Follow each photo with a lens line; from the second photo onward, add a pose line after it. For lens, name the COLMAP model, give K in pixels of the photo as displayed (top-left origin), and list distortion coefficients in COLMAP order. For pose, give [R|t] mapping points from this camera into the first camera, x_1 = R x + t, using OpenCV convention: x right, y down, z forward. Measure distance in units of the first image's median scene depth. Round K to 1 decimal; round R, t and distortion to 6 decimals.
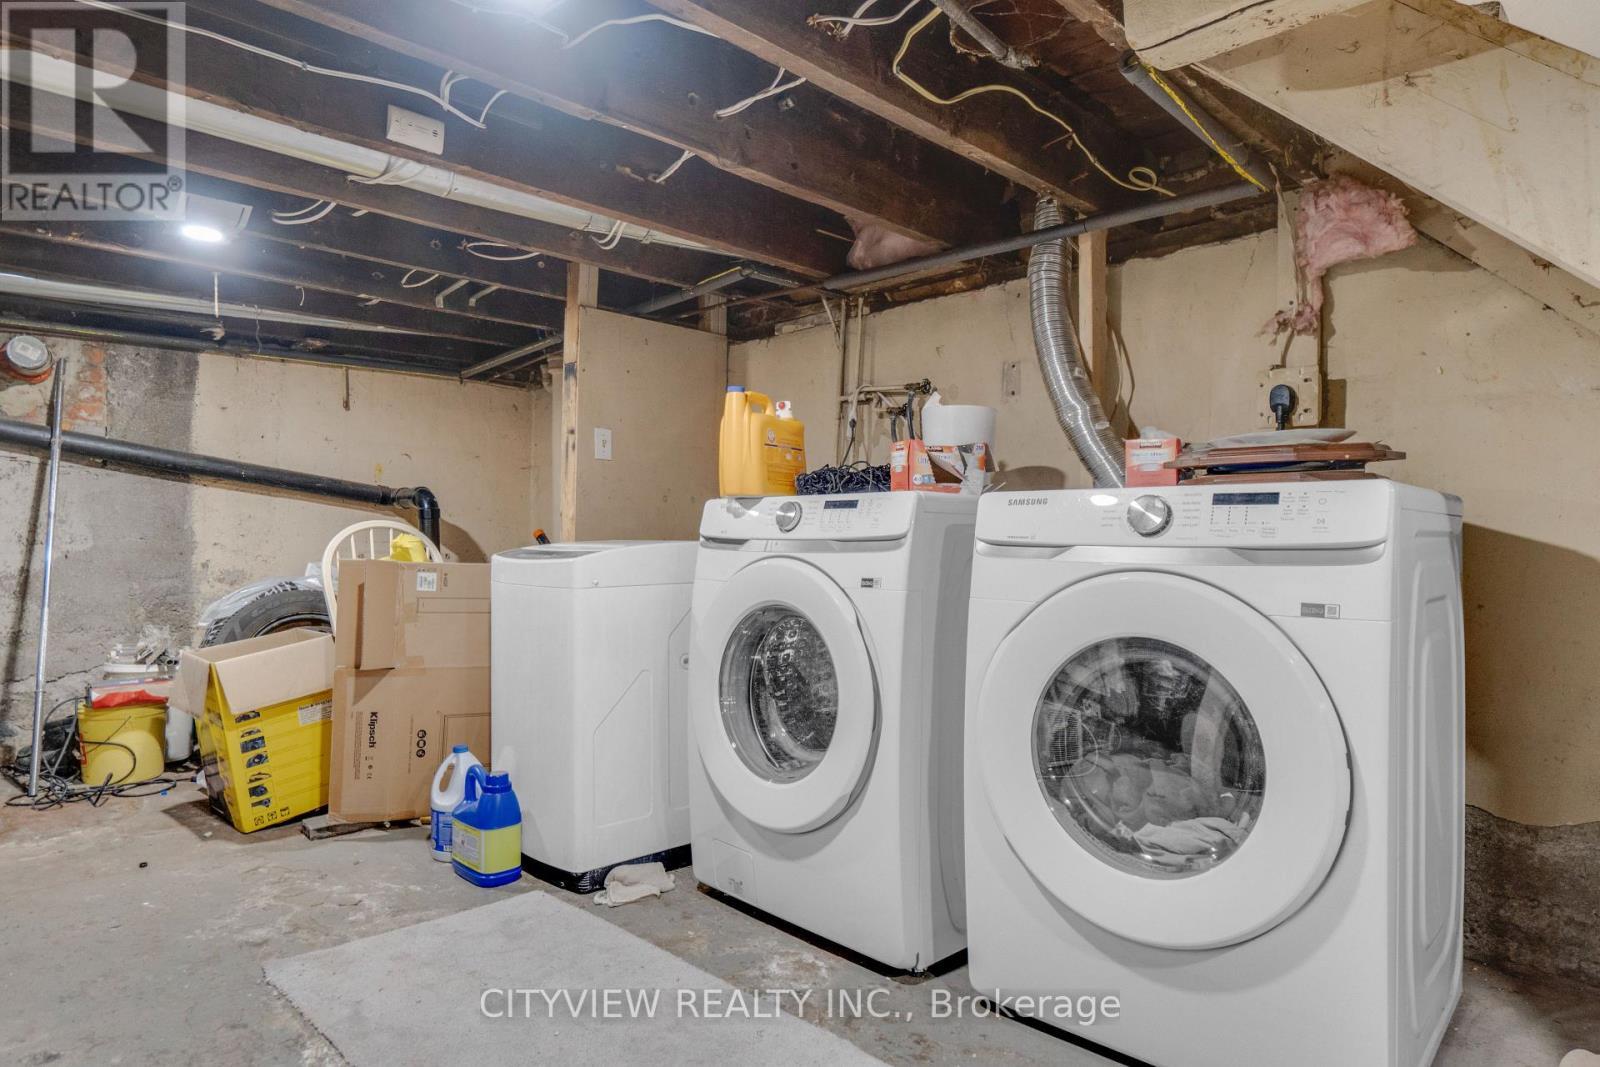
lens RADIAL K [[912.9, 0, 800.0], [0, 912.9, 533.5], [0, 0, 1]] dist [-0.001017, -0.000221]
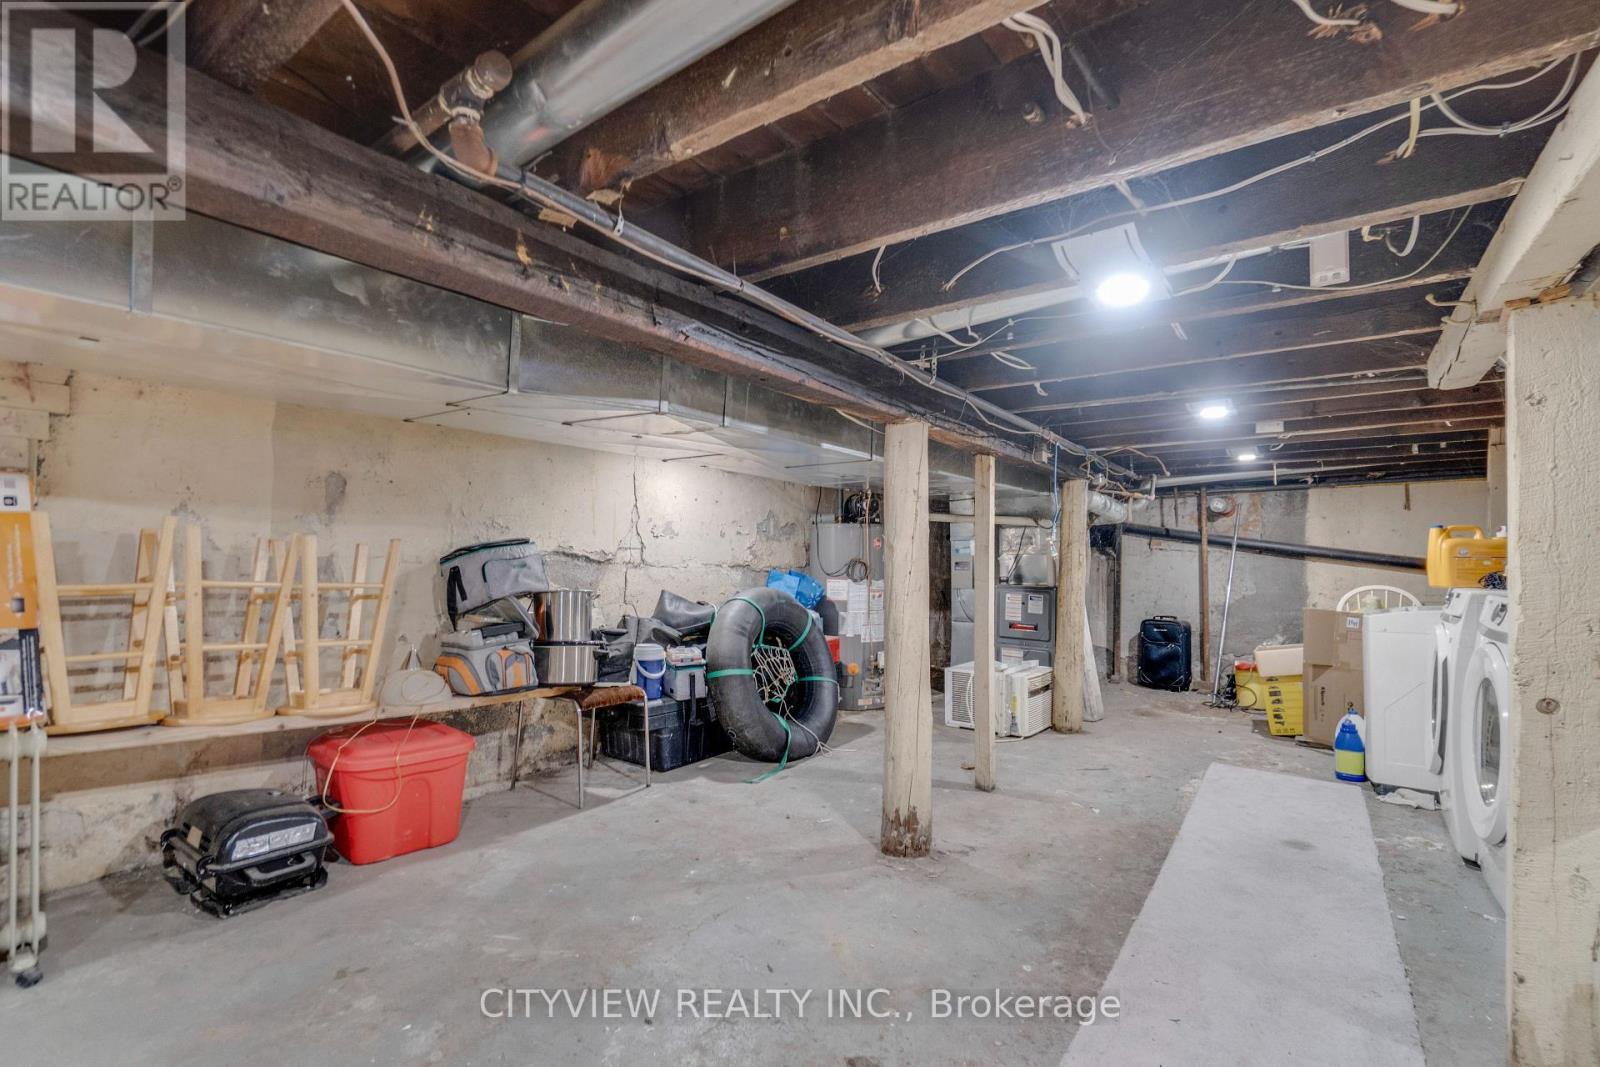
lens RADIAL K [[712.1, 0, 765.9], [0, 712.1, 560.9], [0, 0, 1]] dist [-0.001065, -0.000092]
pose [[0.115021, -0.004132, -0.993354, 0.886401], [-0.000290, 0.999991, -0.004193, -0.066017], [0.993363, 0.000771, 0.115019, -0.347593]]
